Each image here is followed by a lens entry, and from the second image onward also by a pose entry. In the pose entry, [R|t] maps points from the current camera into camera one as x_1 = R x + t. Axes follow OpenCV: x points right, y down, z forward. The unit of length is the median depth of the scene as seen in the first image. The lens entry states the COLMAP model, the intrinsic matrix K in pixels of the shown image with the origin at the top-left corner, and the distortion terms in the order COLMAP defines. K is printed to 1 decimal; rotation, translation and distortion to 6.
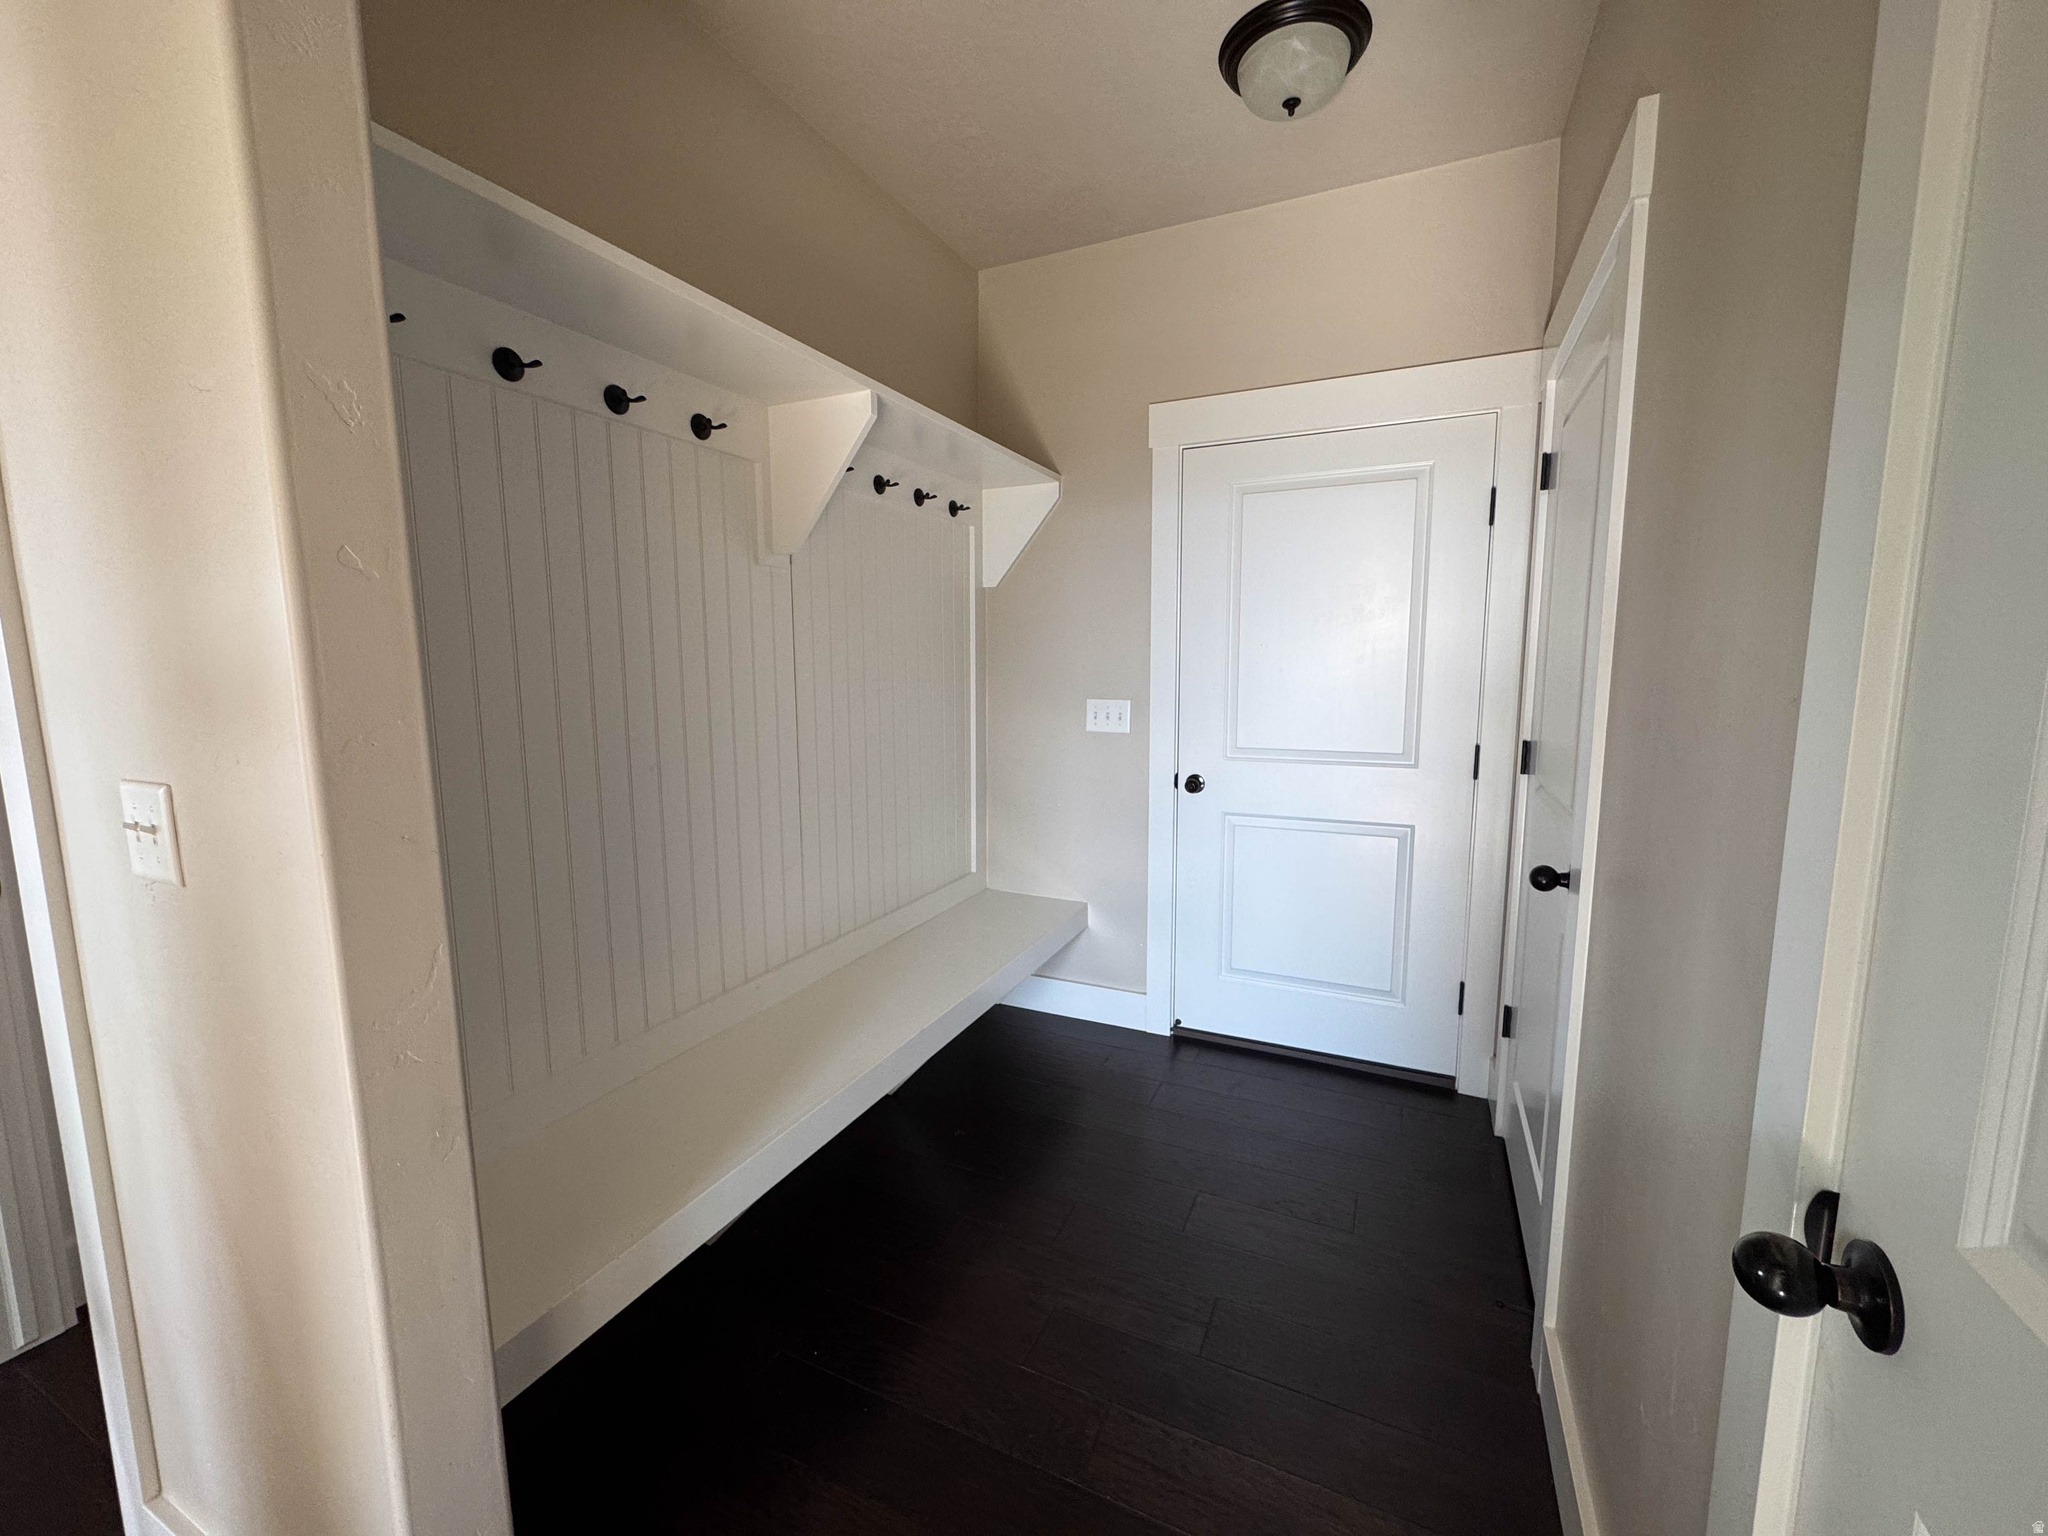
lens RADIAL K [[814.3, 0, 1022.9], [0, 814.3, 764.0], [0, 0, 1]] dist [-0.000226, -0.000216]
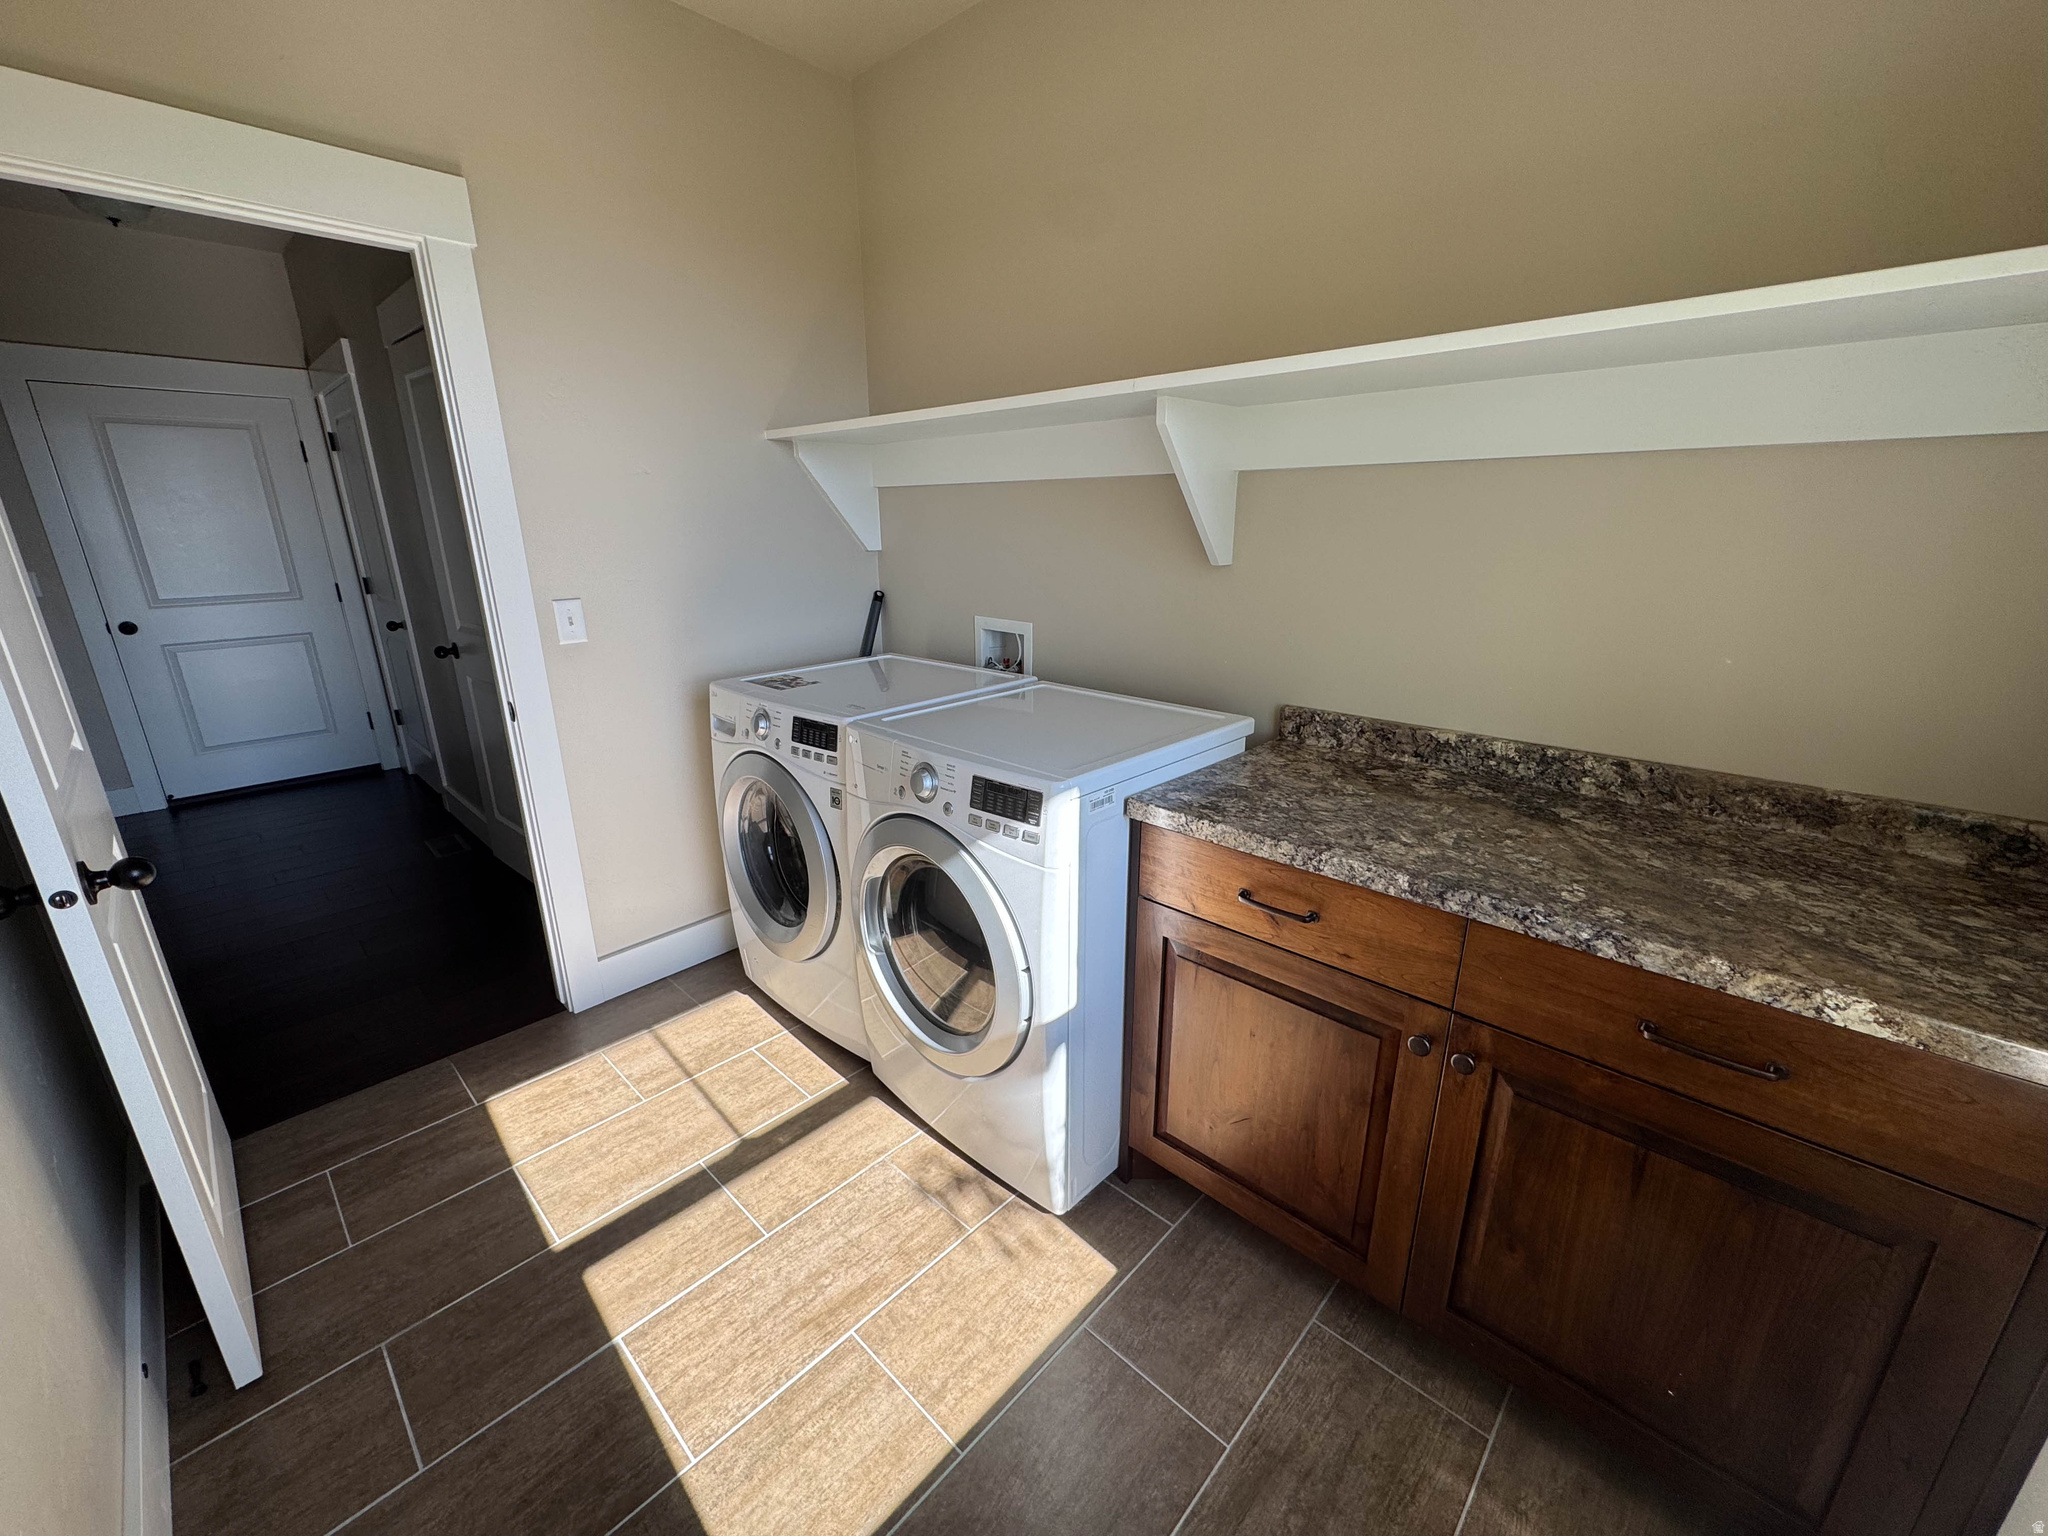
lens RADIAL K [[814.3, 0, 1017.3], [0, 814.3, 763.2], [0, 0, 1]] dist [-0.000226, -0.000216]
pose [[0.318213, -0.273467, 0.907720, -0.738106], [0.122734, 0.961317, 0.246588, 0.103518], [-0.940041, 0.032941, 0.339468, -1.067672]]
